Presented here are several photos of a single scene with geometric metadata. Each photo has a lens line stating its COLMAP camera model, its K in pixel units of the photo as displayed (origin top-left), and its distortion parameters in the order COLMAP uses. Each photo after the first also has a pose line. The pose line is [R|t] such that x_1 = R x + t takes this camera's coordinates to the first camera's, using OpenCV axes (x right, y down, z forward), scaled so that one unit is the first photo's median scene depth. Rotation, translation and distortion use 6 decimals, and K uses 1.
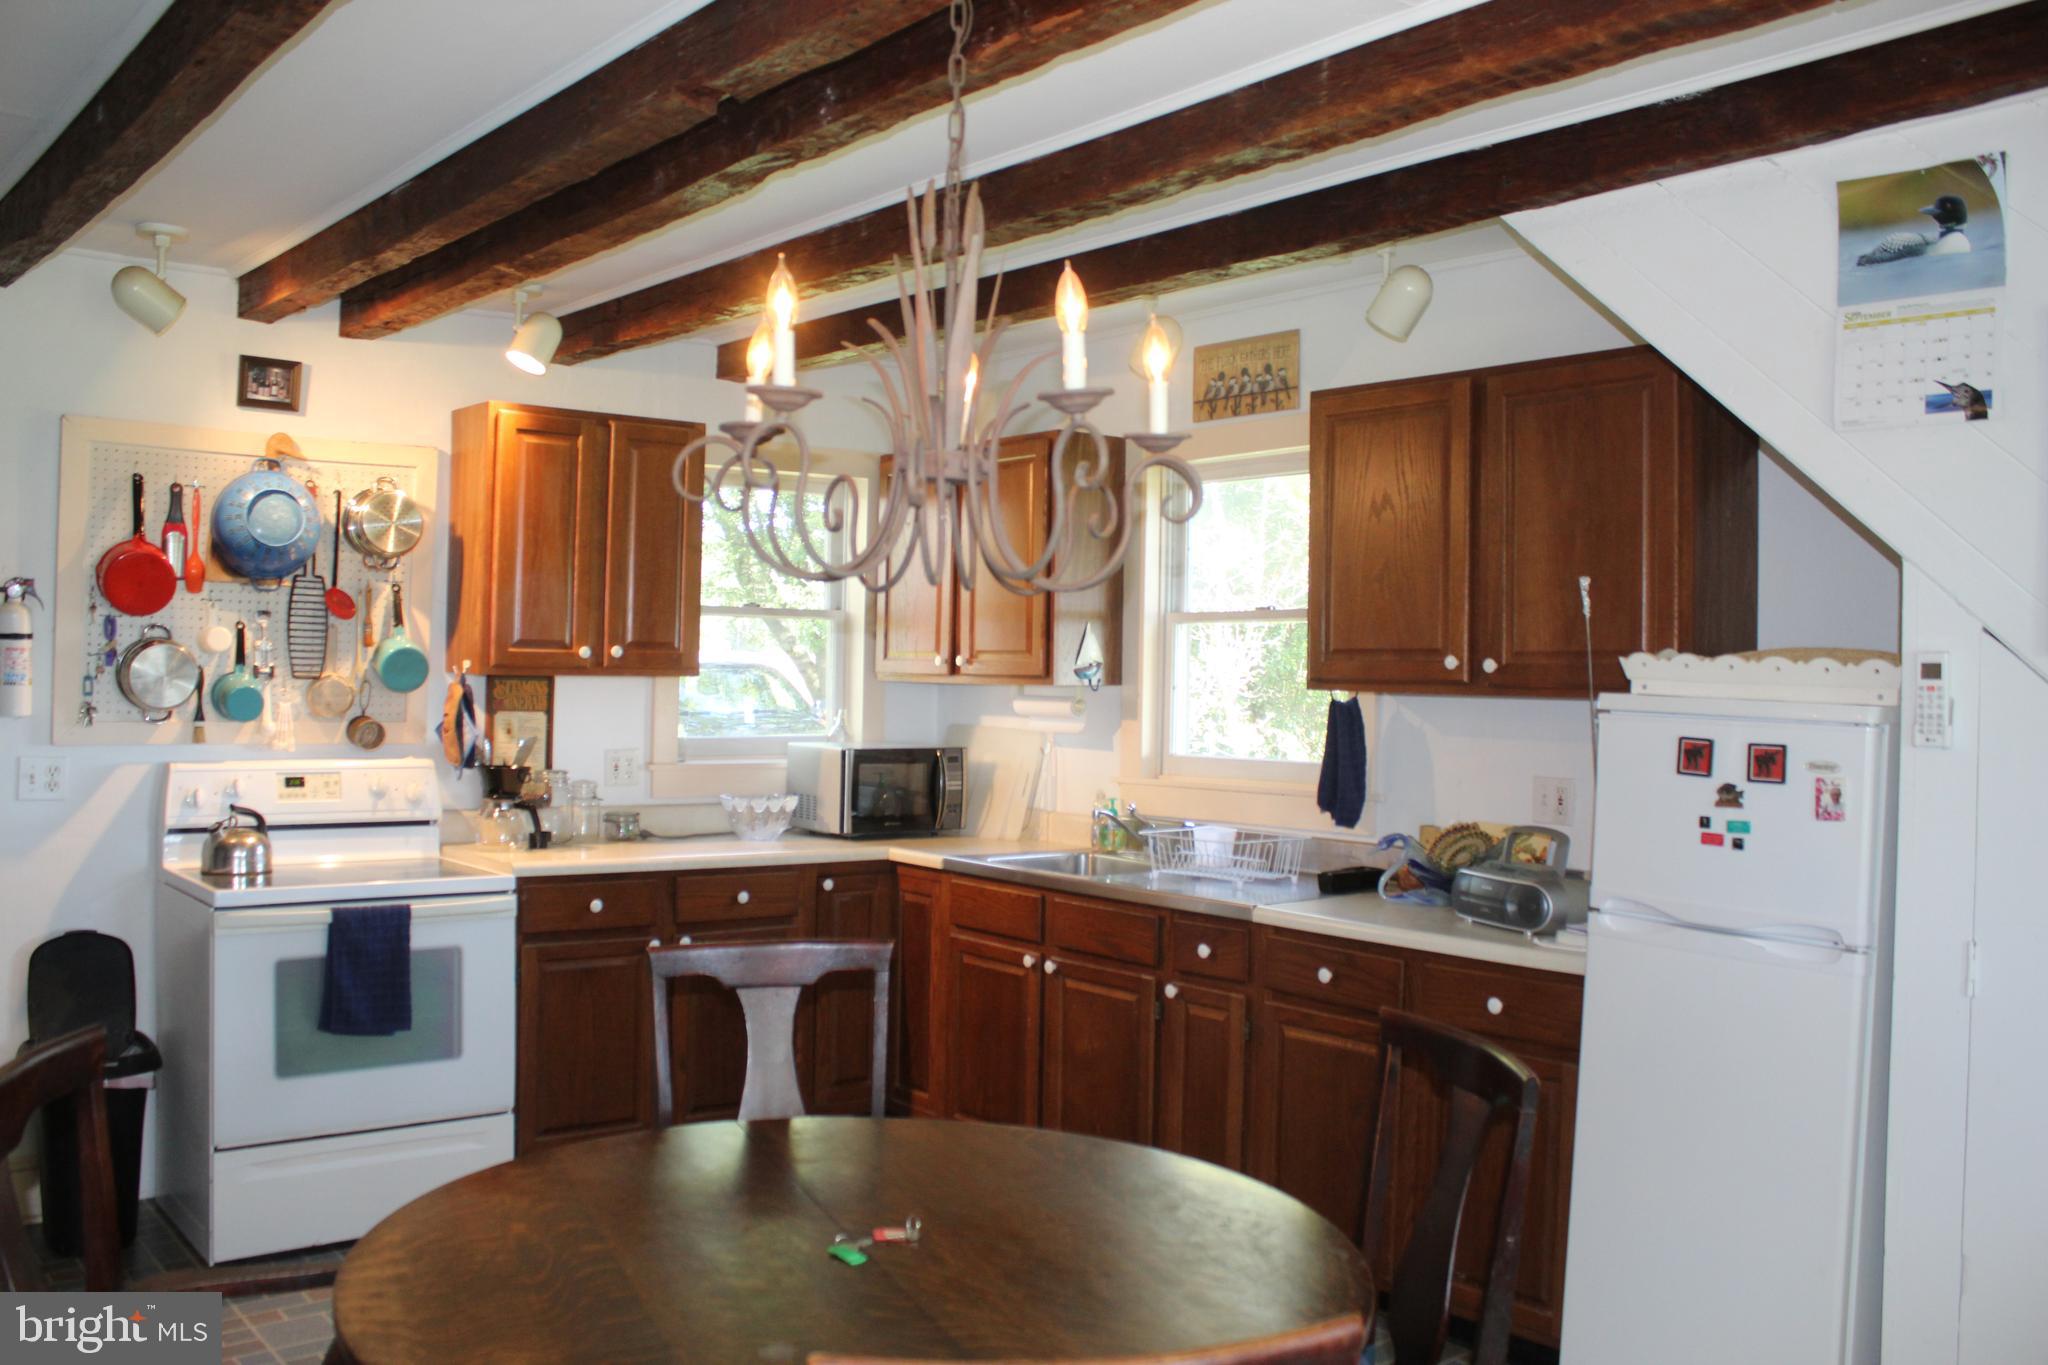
lens RADIAL K [[1728.7, 0, 1019.1], [0, 1728.7, 670.4], [0, 0, 1]] dist [-0.161495, 0.144658]
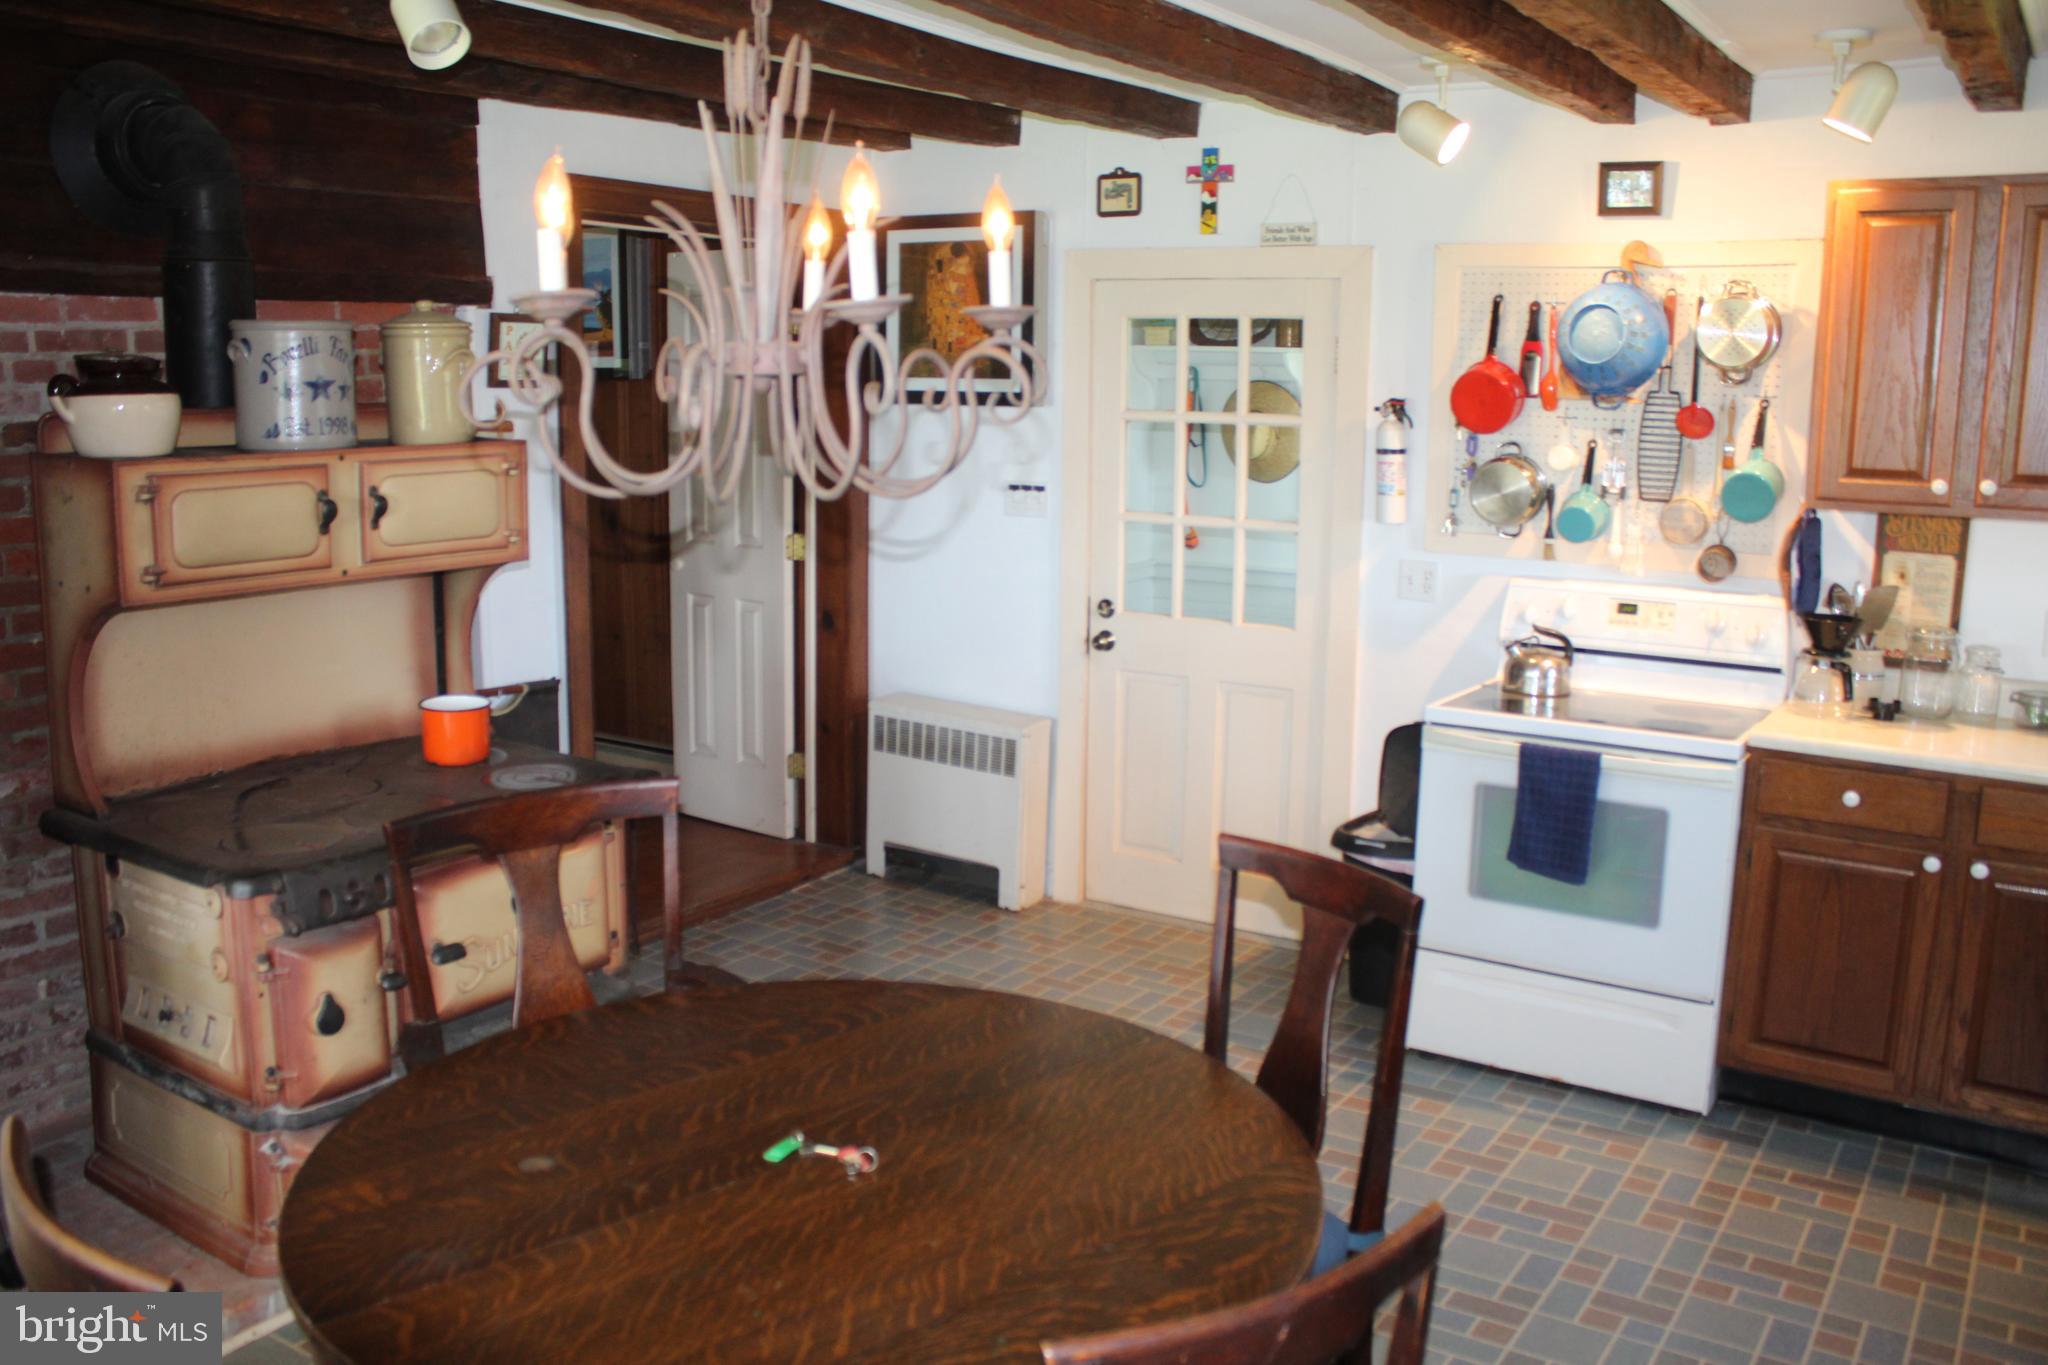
lens RADIAL K [[1728.7, 0, 1019.1], [0, 1728.7, 670.4], [0, 0, 1]] dist [-0.161495, 0.144658]
pose [[0.299226, 0.145576, -0.943012, 0.370675], [-0.008211, 0.988650, 0.150015, -0.039830], [0.954147, -0.037146, 0.297025, 0.363860]]
